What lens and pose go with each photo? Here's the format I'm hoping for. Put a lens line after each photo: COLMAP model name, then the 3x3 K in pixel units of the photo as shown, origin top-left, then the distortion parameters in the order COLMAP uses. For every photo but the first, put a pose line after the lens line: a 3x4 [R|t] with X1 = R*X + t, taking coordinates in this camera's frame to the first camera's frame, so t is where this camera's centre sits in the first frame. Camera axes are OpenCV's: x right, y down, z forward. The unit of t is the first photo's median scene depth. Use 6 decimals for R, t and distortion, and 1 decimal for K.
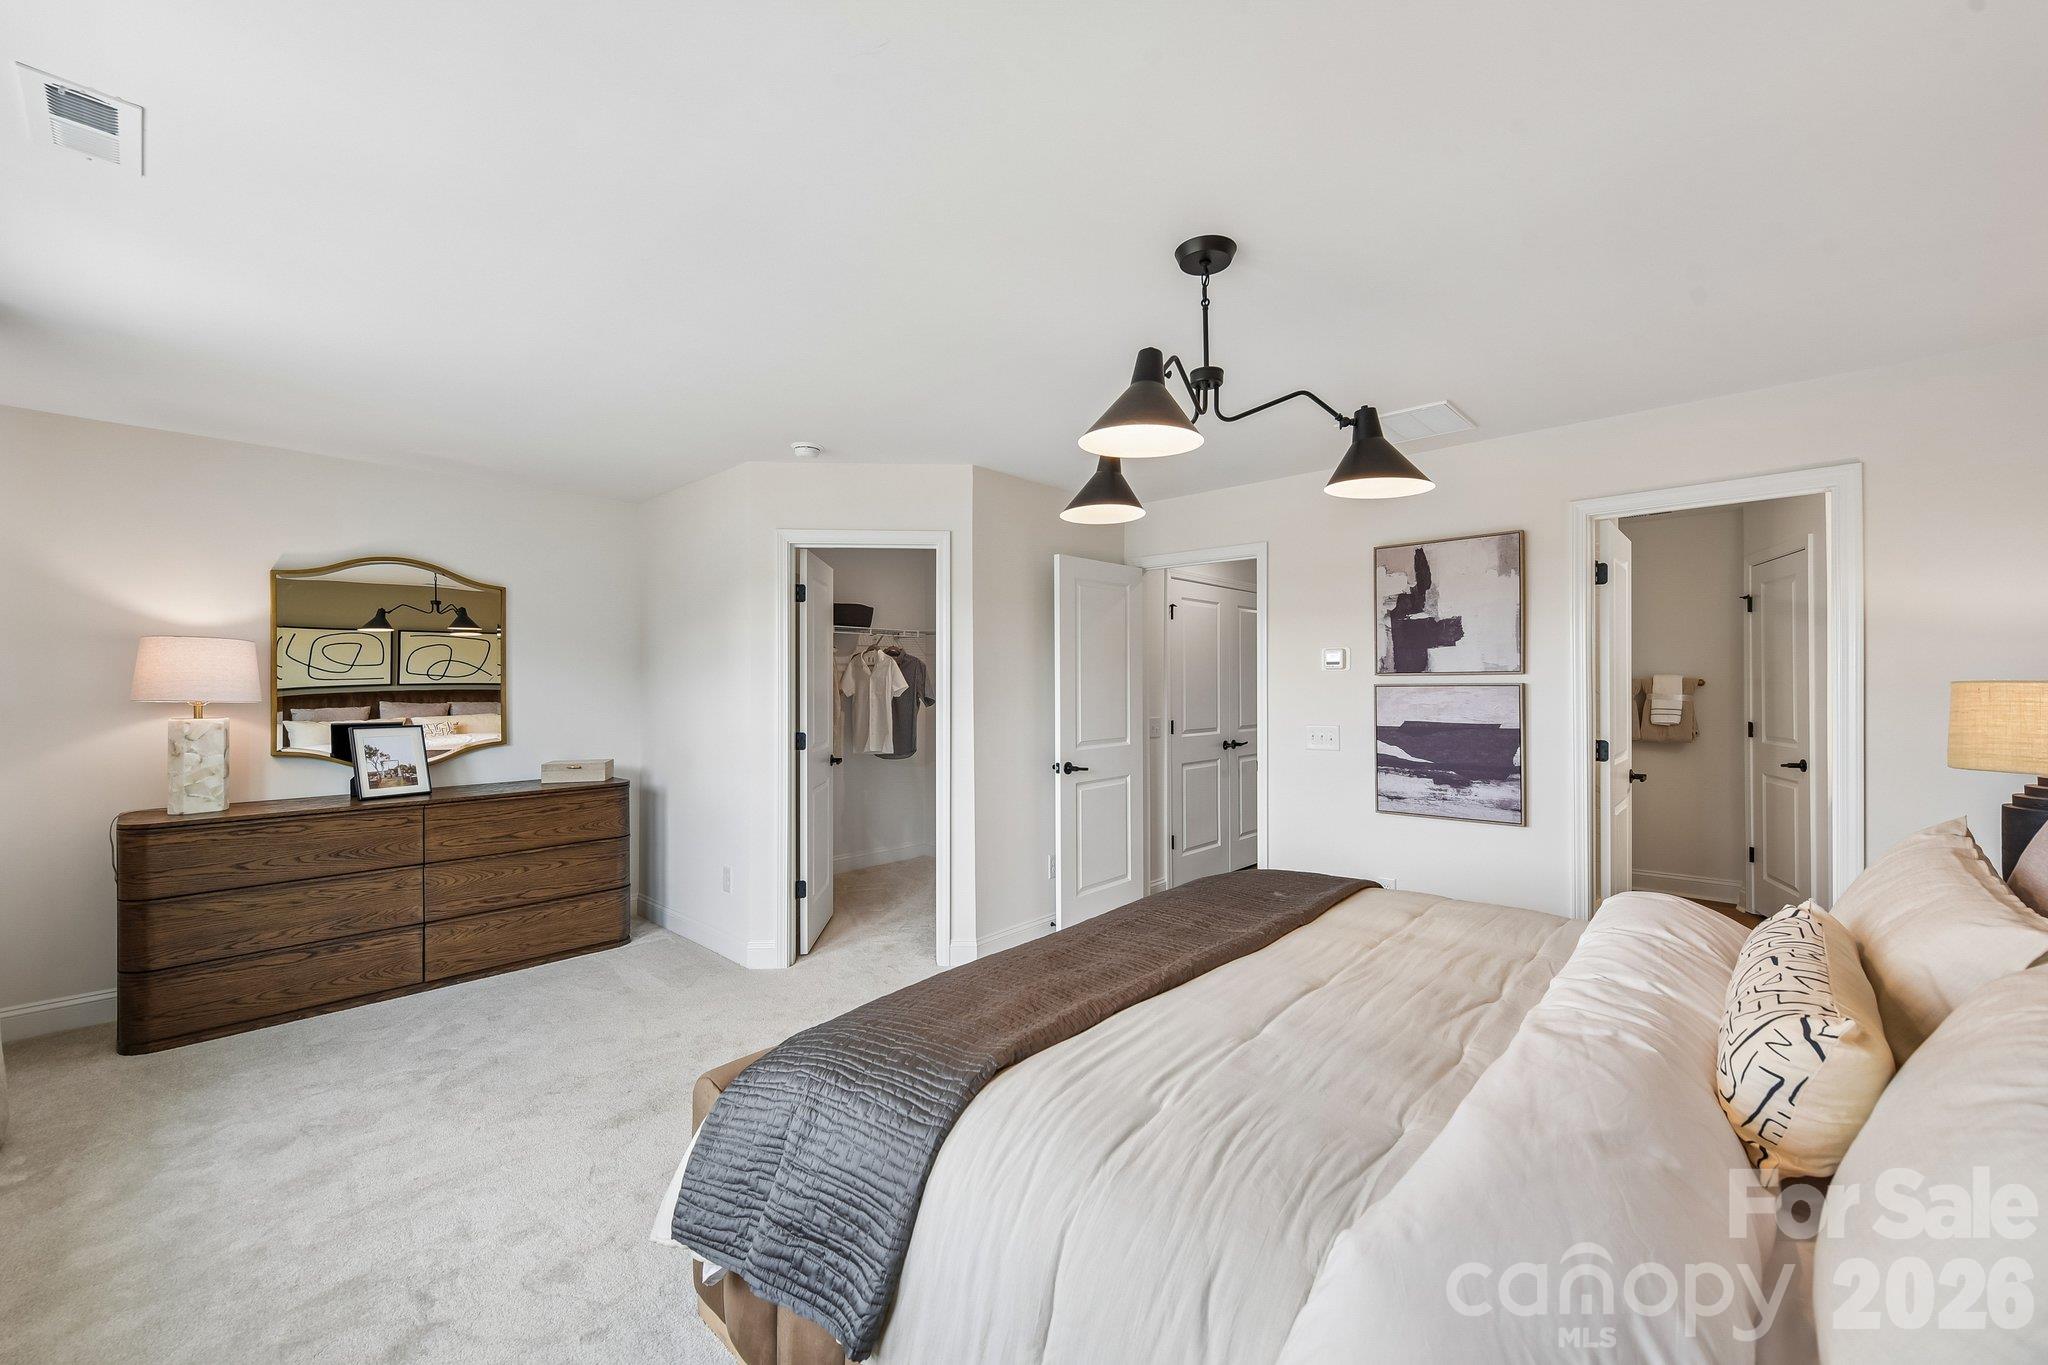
lens RADIAL K [[840.9, 0, 1010.5], [0, 840.9, 685.8], [0, 0, 1]] dist [0.000196, 0.000028]
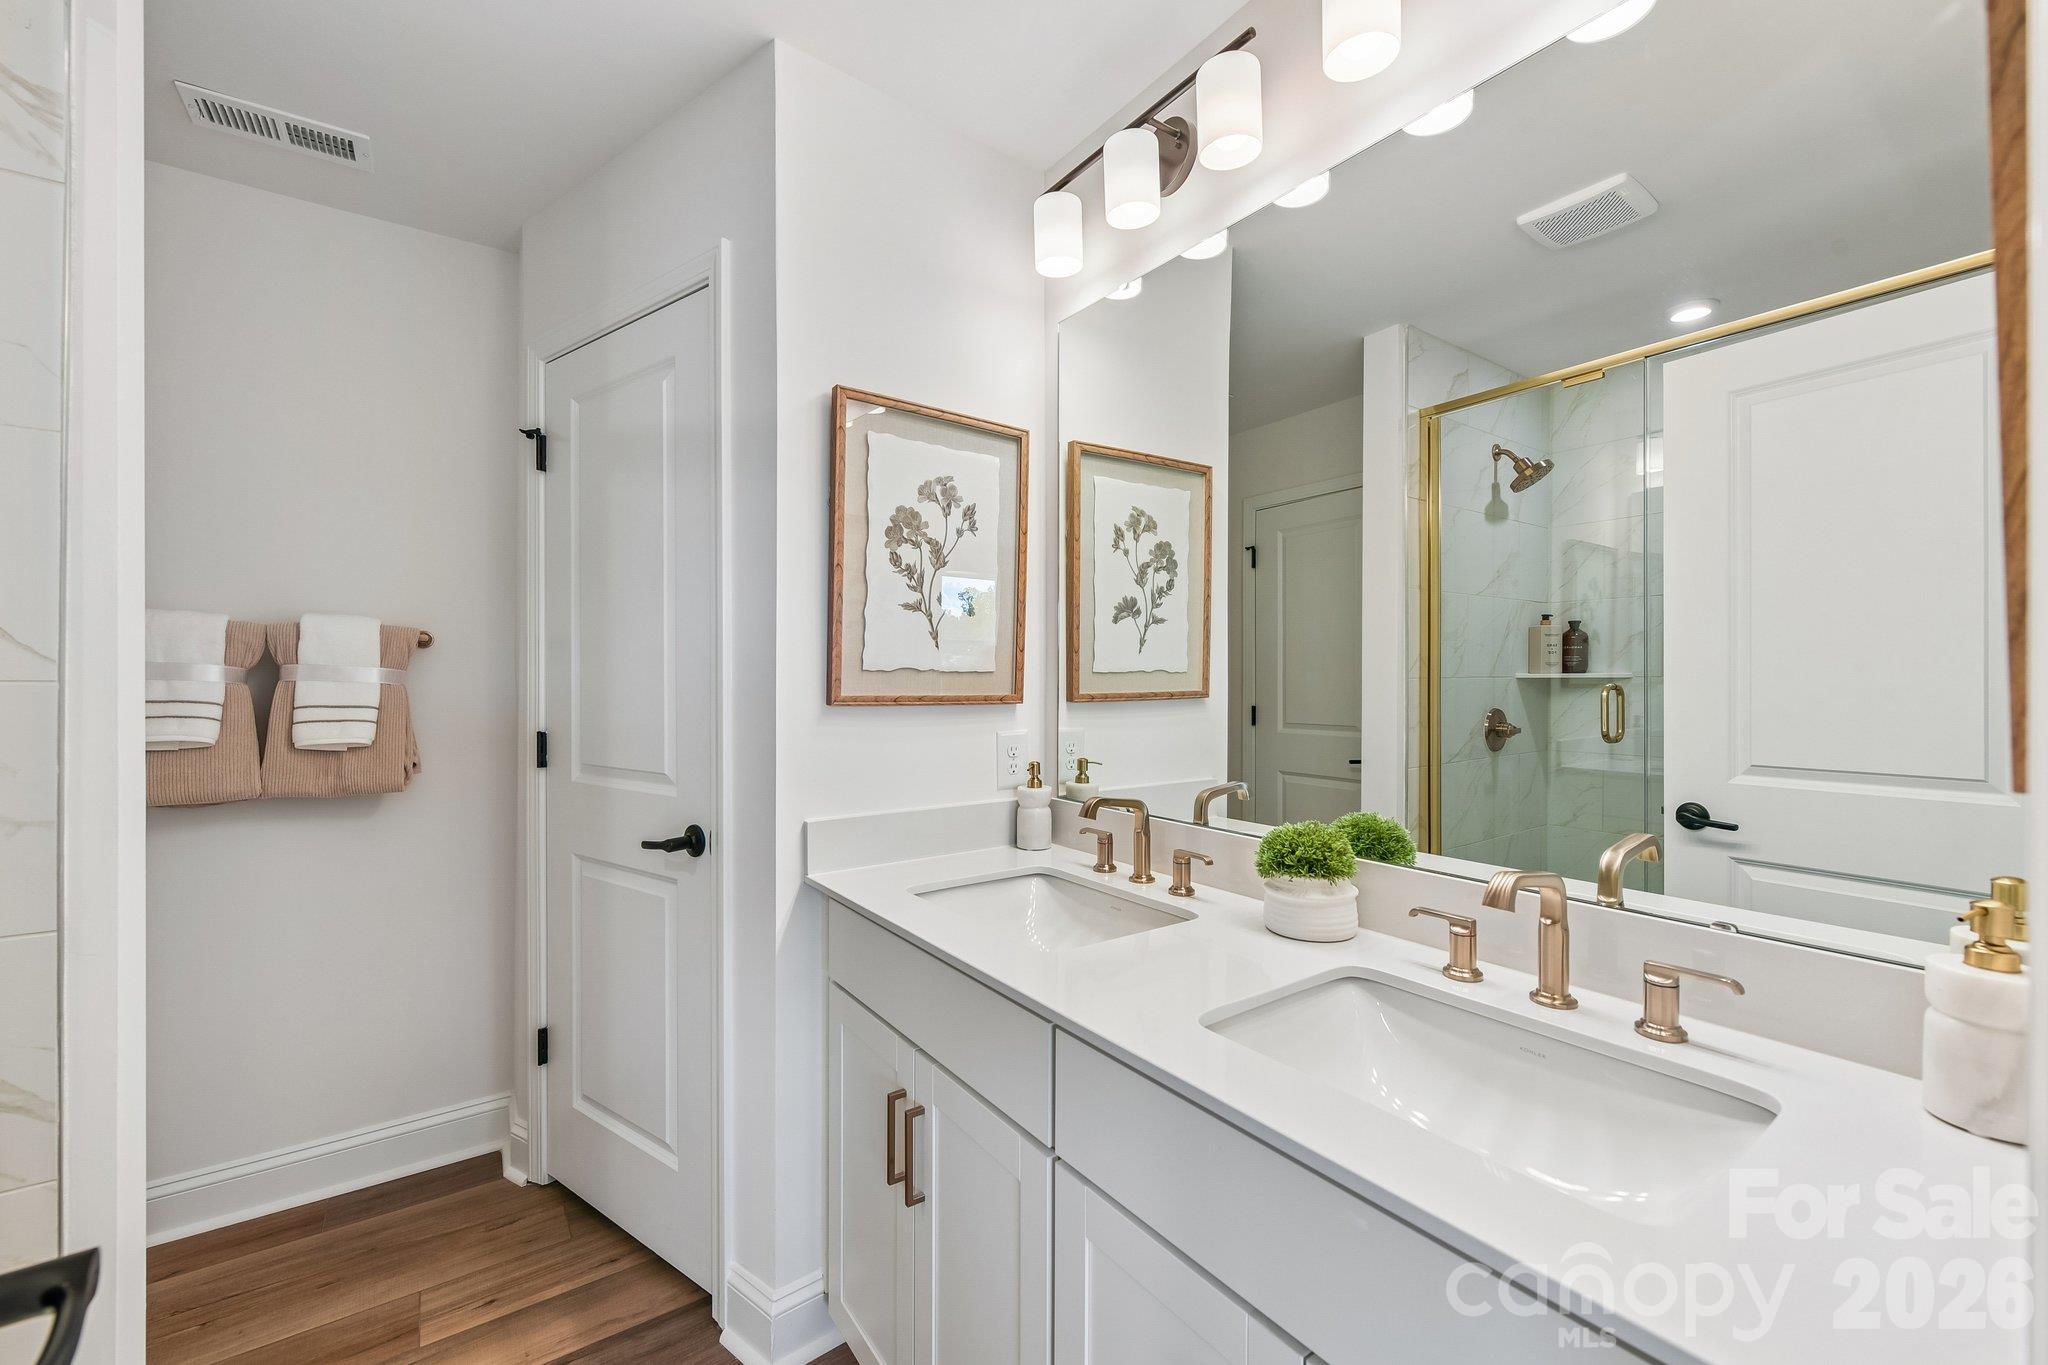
lens RADIAL K [[840.9, 0, 1025.1], [0, 840.9, 676.9], [0, 0, 1]] dist [0.000196, 0.000028]
pose [[0.213463, 0.001776, 0.976949, 0.514030], [-0.000661, 0.999998, -0.001674, 0.015850], [-0.976951, -0.000289, 0.213464, 0.665280]]
